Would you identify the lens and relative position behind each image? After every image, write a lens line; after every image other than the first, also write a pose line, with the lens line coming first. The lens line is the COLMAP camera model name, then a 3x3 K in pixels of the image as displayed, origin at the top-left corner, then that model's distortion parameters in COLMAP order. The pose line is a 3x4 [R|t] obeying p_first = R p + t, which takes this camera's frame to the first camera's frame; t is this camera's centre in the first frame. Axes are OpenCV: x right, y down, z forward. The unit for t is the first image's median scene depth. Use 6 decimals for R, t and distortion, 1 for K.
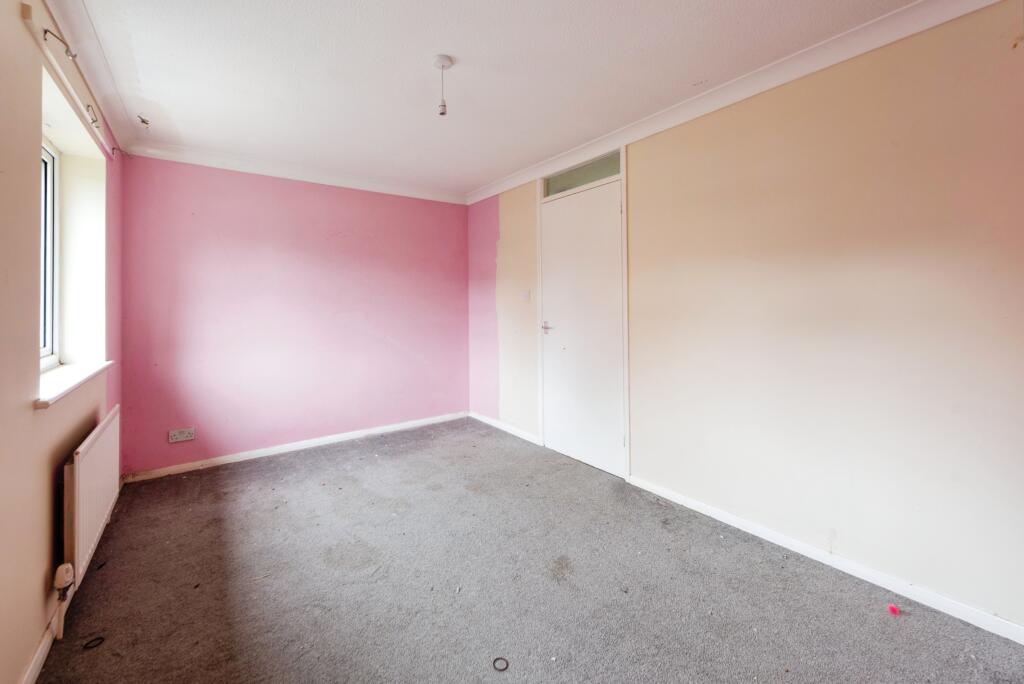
lens RADIAL K [[401.7, 0, 513.3], [0, 401.7, 301.9], [0, 0, 1]] dist [-0.000251, -0.000047]
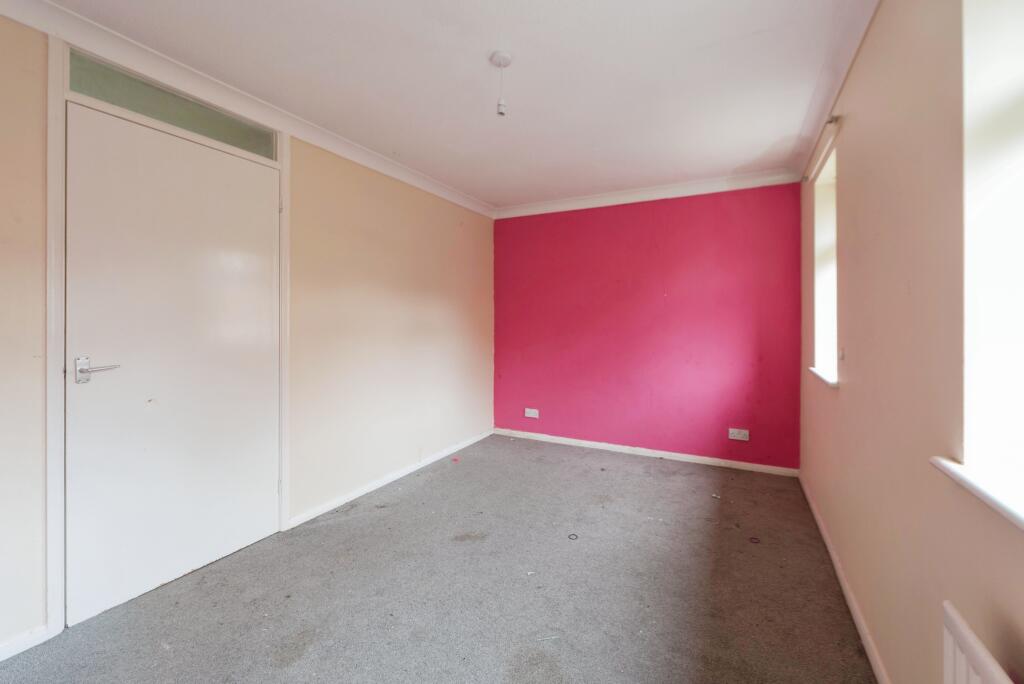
lens RADIAL K [[409.5, 0, 516.6], [0, 409.5, 320.9], [0, 0, 1]] dist [-0.000991, -0.000231]
pose [[-0.410880, 0.004081, 0.911680, -0.709751], [-0.006761, 0.999949, -0.007523, 0.007813], [-0.911664, -0.009255, -0.410832, 0.912790]]
